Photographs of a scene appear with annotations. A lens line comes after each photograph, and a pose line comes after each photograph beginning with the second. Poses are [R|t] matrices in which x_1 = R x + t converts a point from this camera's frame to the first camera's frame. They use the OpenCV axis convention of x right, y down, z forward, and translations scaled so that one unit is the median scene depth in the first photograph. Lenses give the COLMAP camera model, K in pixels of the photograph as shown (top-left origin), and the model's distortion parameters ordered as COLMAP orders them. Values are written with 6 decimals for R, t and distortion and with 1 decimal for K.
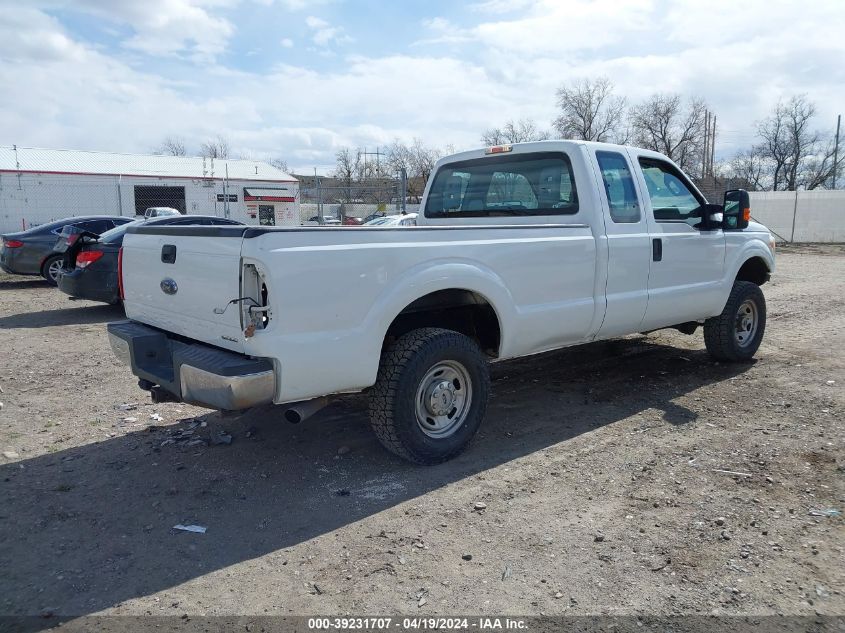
lens RADIAL K [[662.6, 0, 416.0], [0, 662.6, 317.7], [0, 0, 1]] dist [0.045603, -0.049157]
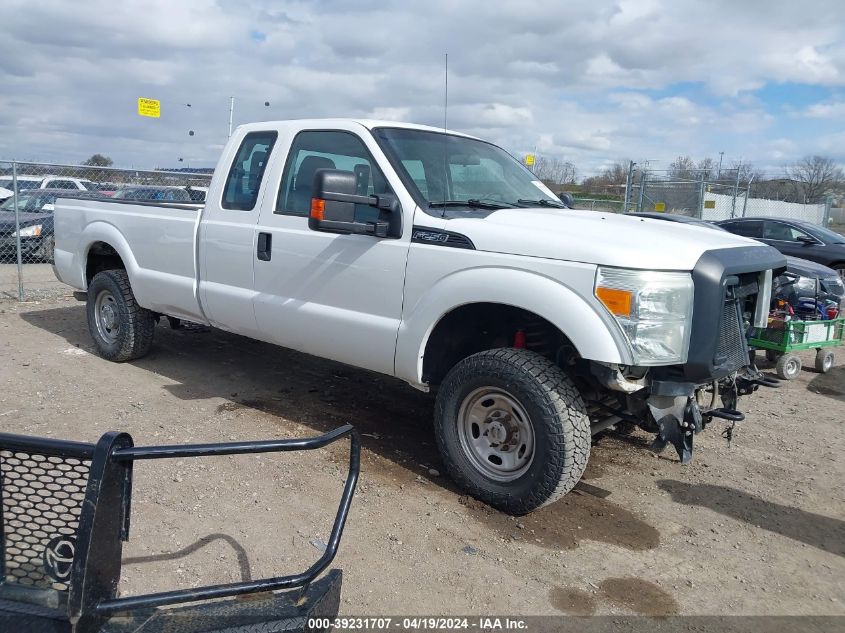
lens RADIAL K [[662.6, 0, 416.0], [0, 662.6, 317.7], [0, 0, 1]] dist [0.045603, -0.049157]
pose [[0.148260, 0.186365, -0.971230, 1.223048], [-0.196334, 0.968082, 0.155790, -0.183457], [0.969264, 0.167588, 0.180118, 1.053691]]
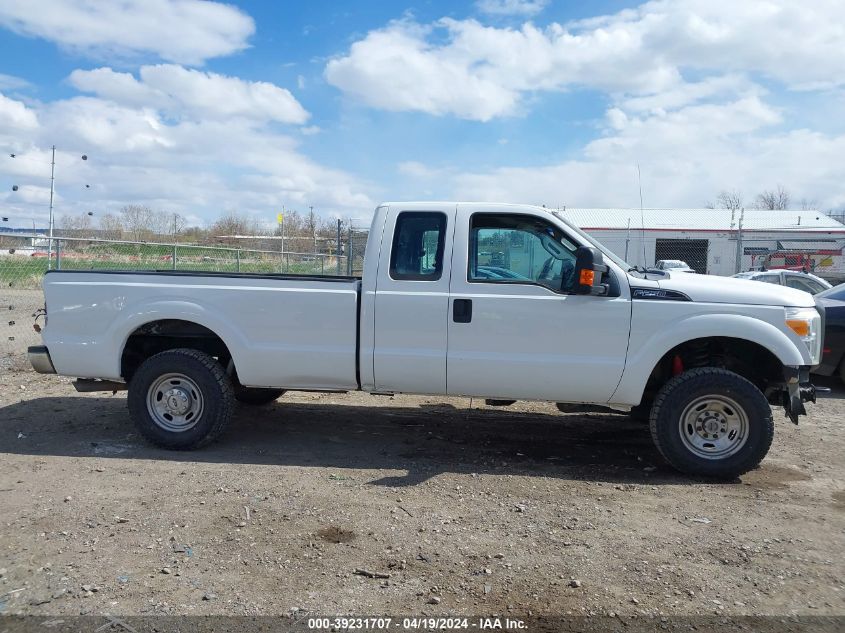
lens RADIAL K [[662.6, 0, 416.0], [0, 662.6, 317.7], [0, 0, 1]] dist [0.045603, -0.049157]
pose [[0.685458, 0.082481, -0.723426, 1.005546], [-0.137829, 0.990298, -0.017687, -0.066869], [0.714948, 0.111833, 0.690176, 0.303224]]
